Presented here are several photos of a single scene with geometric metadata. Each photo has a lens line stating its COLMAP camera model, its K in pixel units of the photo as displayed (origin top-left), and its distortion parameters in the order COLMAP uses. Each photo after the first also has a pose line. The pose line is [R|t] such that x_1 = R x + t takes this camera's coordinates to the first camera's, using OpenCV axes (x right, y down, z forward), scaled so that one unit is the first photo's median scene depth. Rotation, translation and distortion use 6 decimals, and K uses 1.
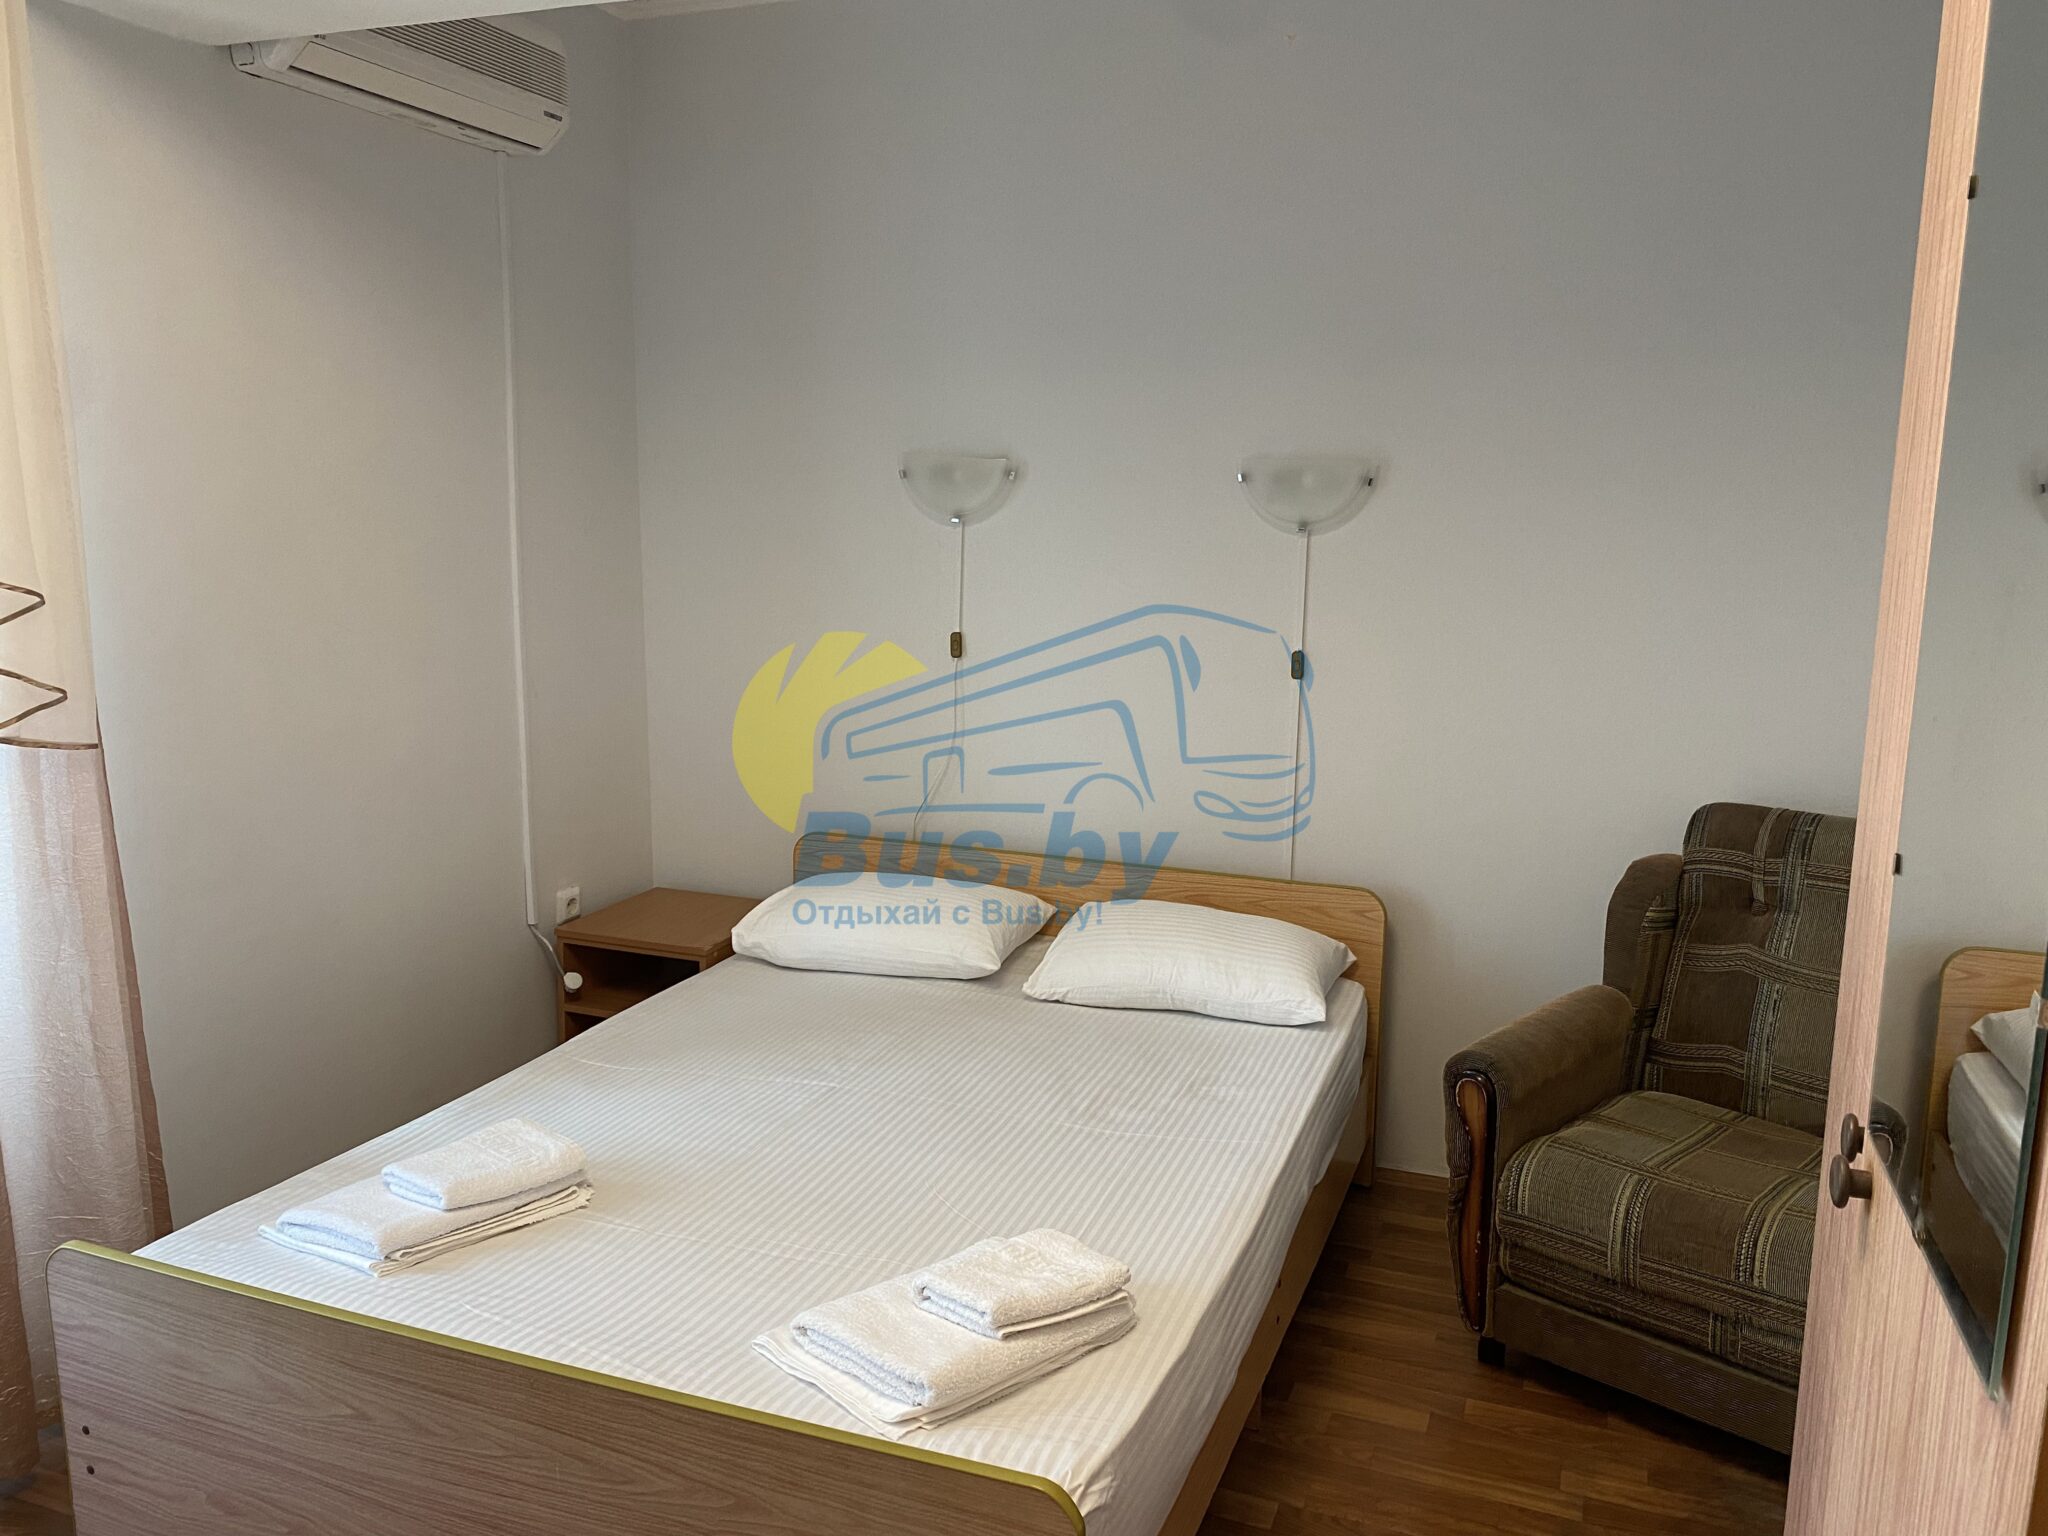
lens RADIAL K [[1556.0, 0, 1024.0], [0, 1556.0, 768.0], [0, 0, 1]] dist [0.038798, 0.000831]
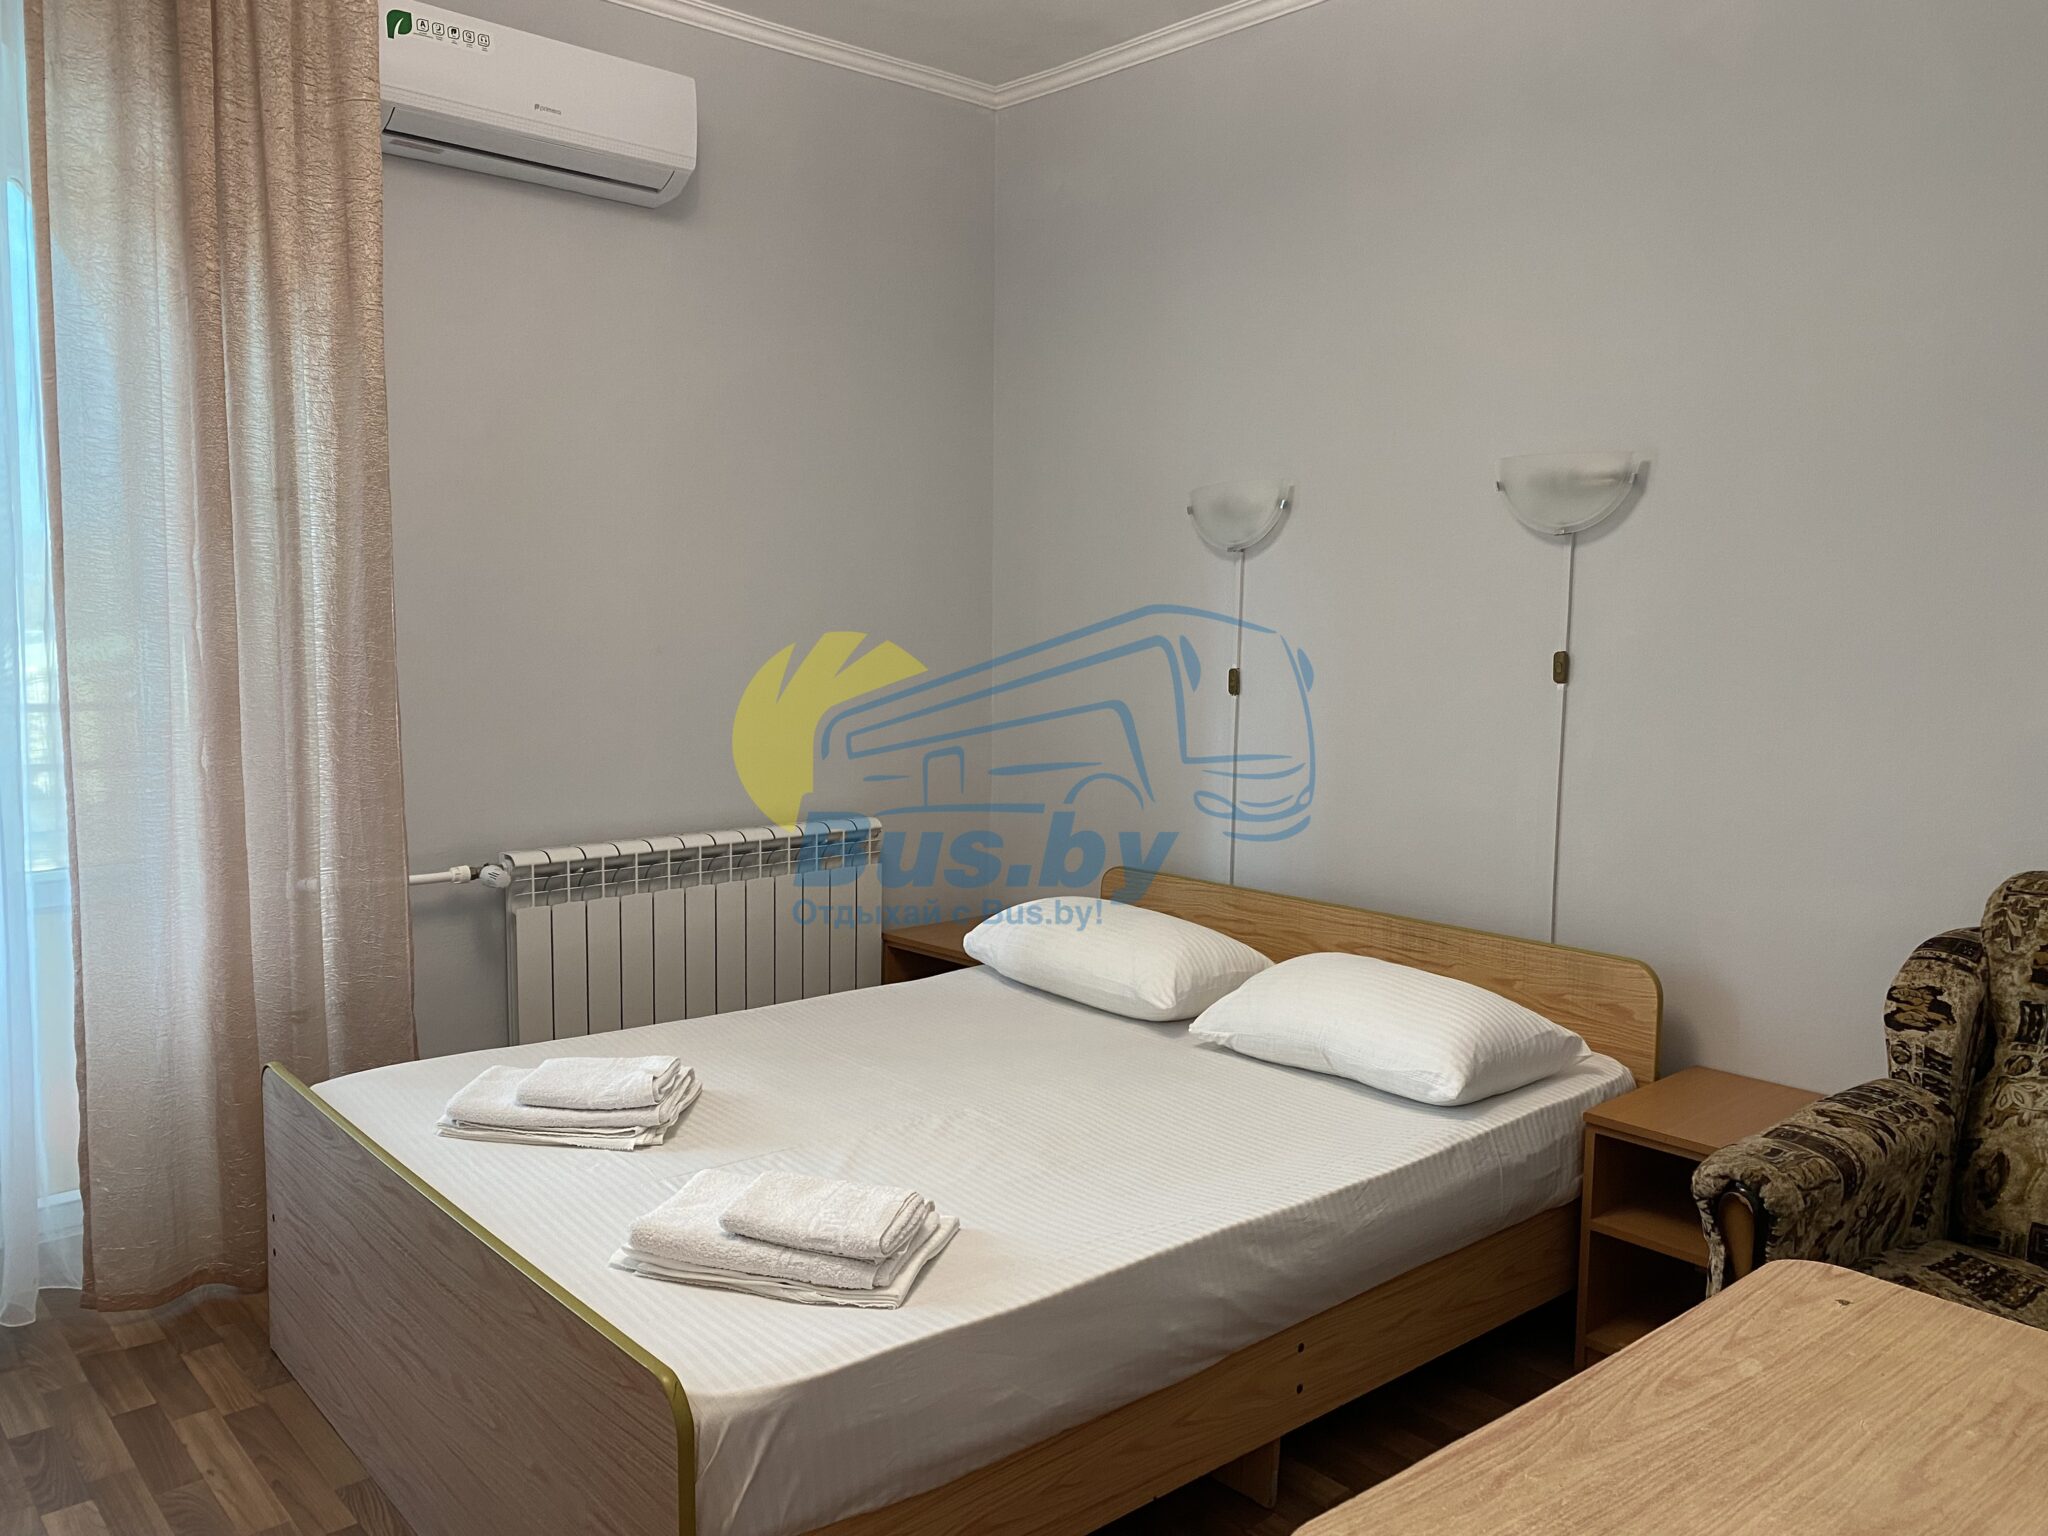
lens RADIAL K [[1553.7, 0, 1024.0], [0, 1553.7, 768.0], [0, 0, 1]] dist [0.133817, -0.157986]
pose [[0.872188, 0.043224, -0.487257, 0.363850], [-0.083232, 0.994677, -0.060748, 0.050709], [0.482038, 0.093539, 0.871143, 0.120281]]
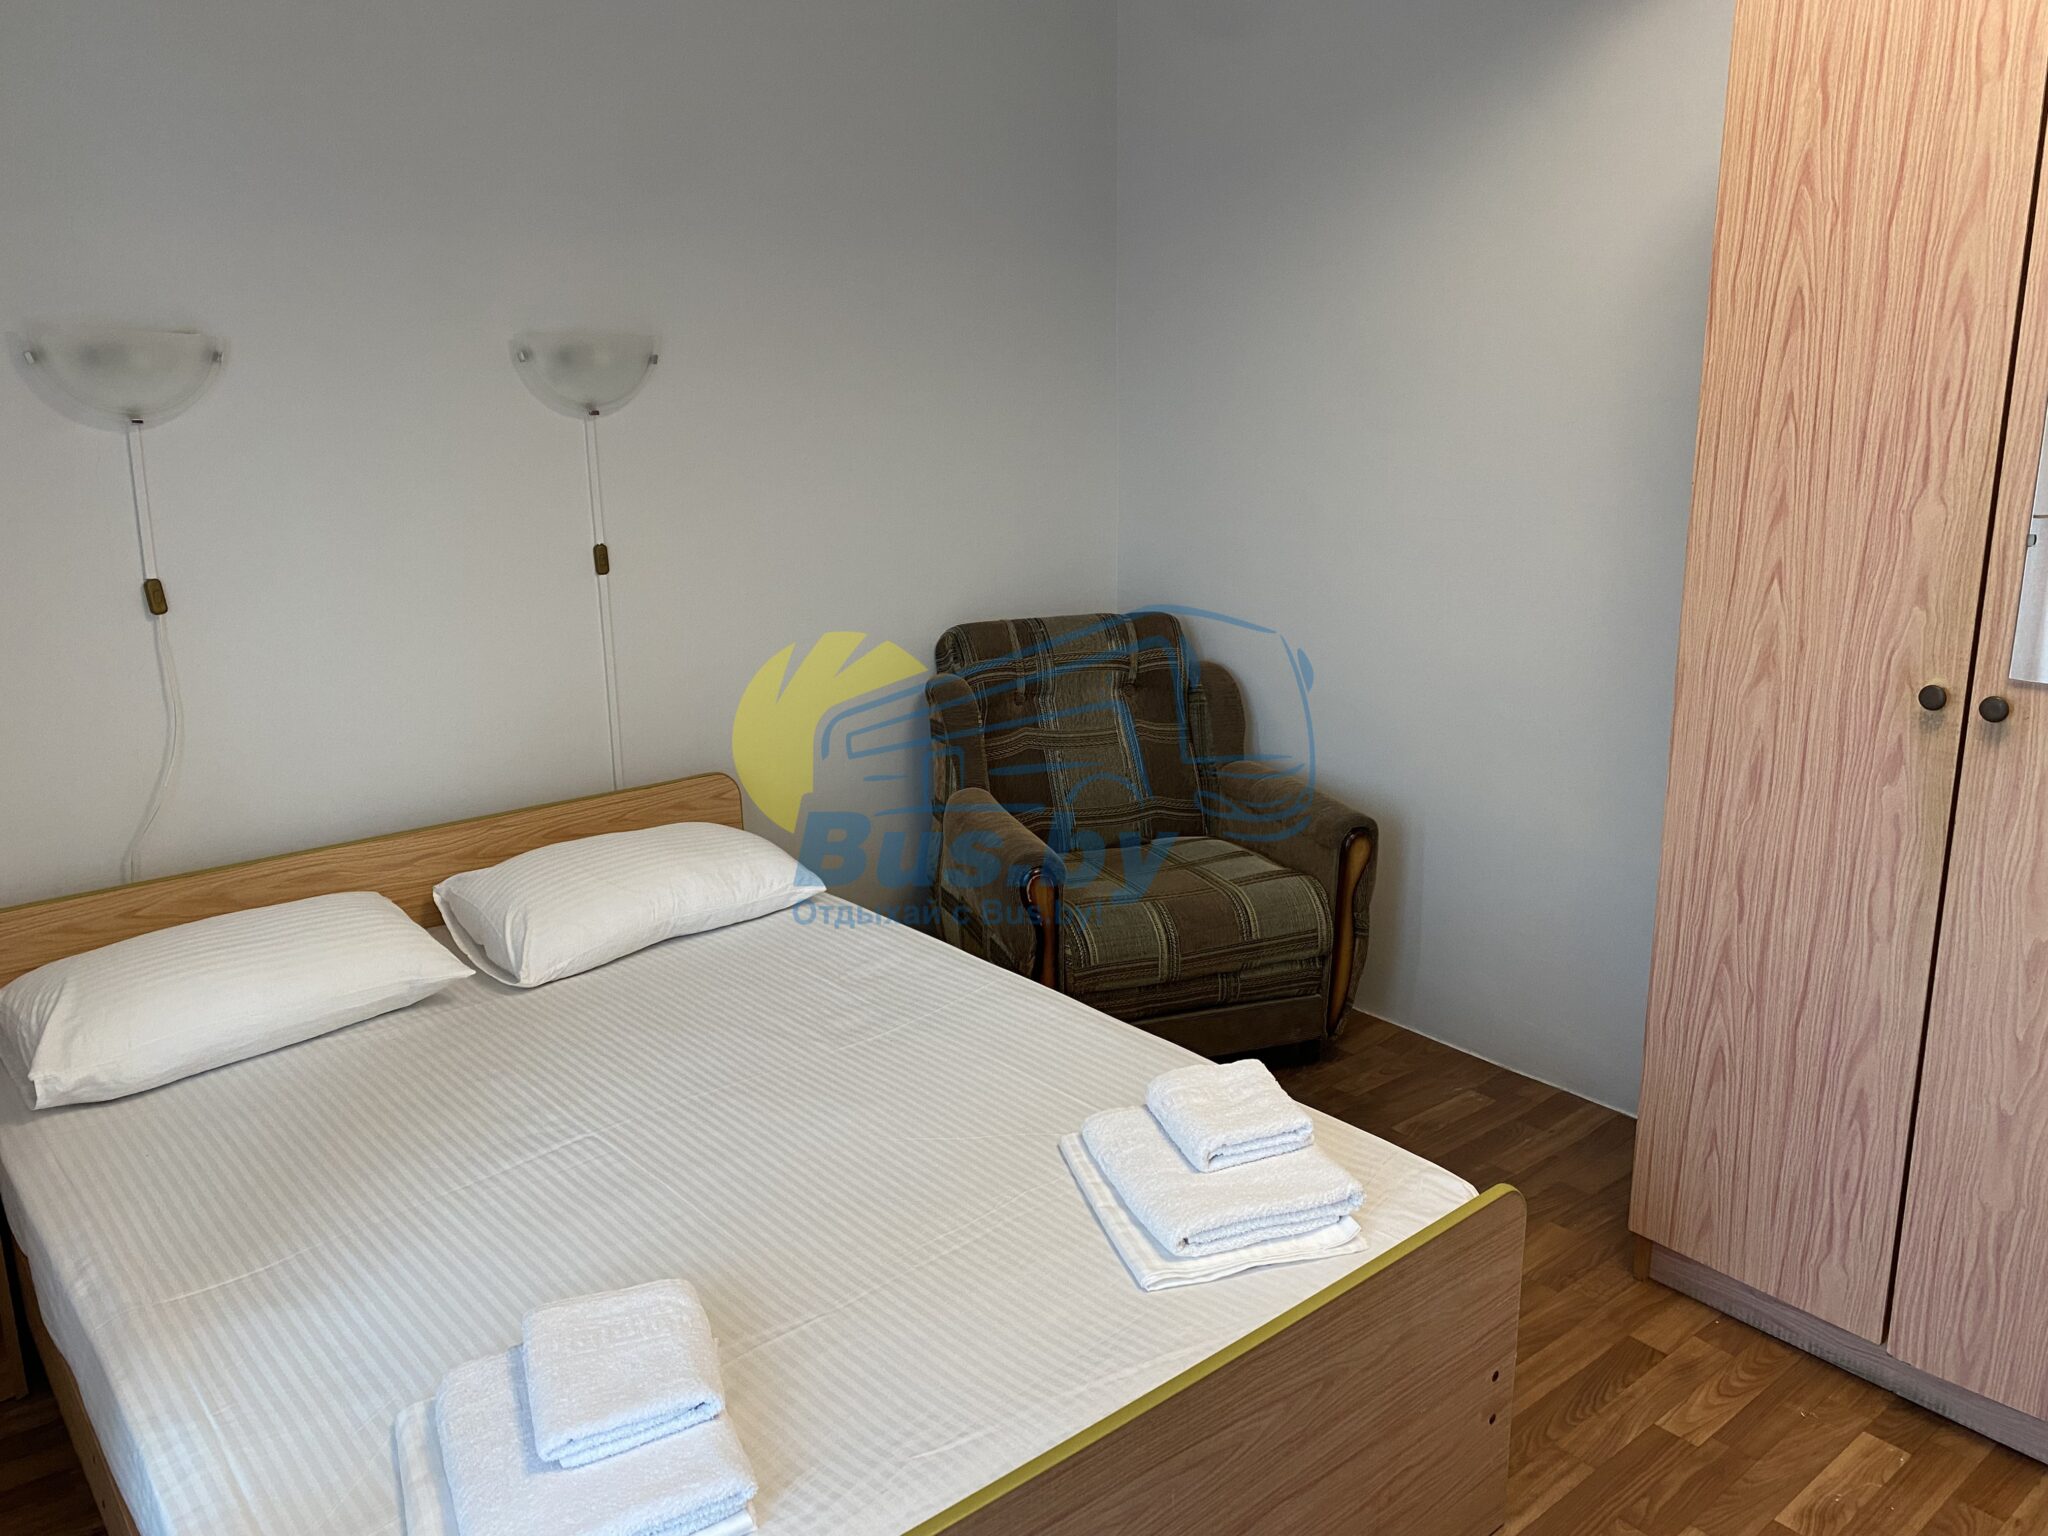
lens RADIAL K [[1553.7, 0, 1024.0], [0, 1553.7, 768.0], [0, 0, 1]] dist [0.133817, -0.157986]
pose [[0.498660, -0.241581, 0.832452, -0.548705], [0.176200, 0.968577, 0.175537, -0.070862], [-0.848700, 0.059145, 0.525557, 0.318081]]
